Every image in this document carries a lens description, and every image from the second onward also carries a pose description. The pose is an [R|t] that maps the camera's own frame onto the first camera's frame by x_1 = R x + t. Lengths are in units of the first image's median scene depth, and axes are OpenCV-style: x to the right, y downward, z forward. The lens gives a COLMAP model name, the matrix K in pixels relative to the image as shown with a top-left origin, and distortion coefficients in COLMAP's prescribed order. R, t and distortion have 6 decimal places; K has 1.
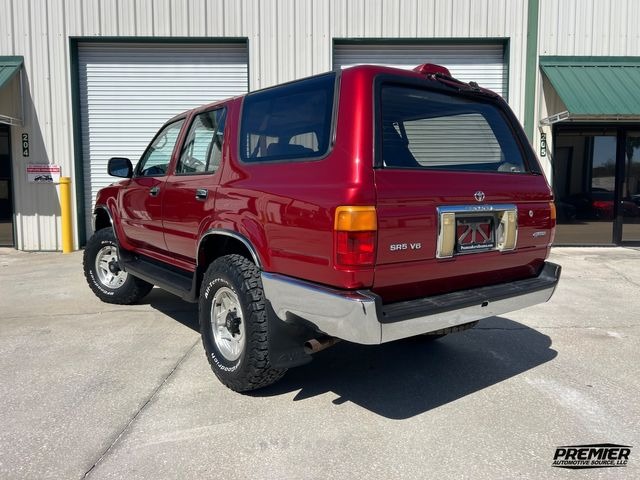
lens RADIAL K [[479.9, 0, 323.2], [0, 479.9, 238.8], [0, 0, 1]] dist [0.038833, -0.048645]
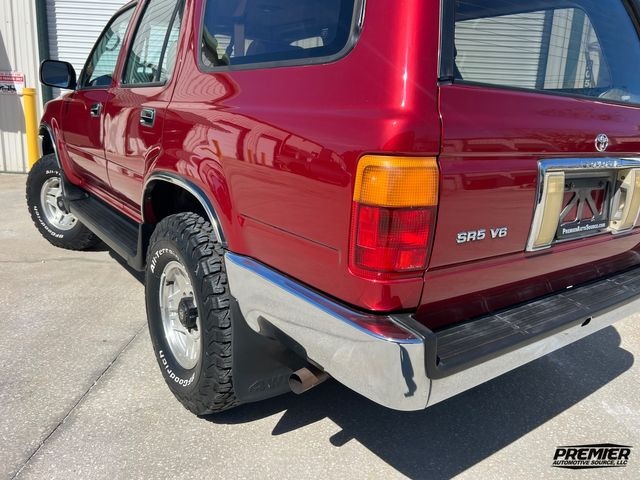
lens RADIAL K [[479.9, 0, 318.1], [0, 479.9, 234.8], [0, 0, 1]] dist [0.038833, -0.048645]
pose [[0.998888, 0.047053, -0.003055, -0.008528], [-0.046169, 0.989167, 0.139347, -0.039935], [0.009578, -0.139051, 0.990239, 0.366182]]
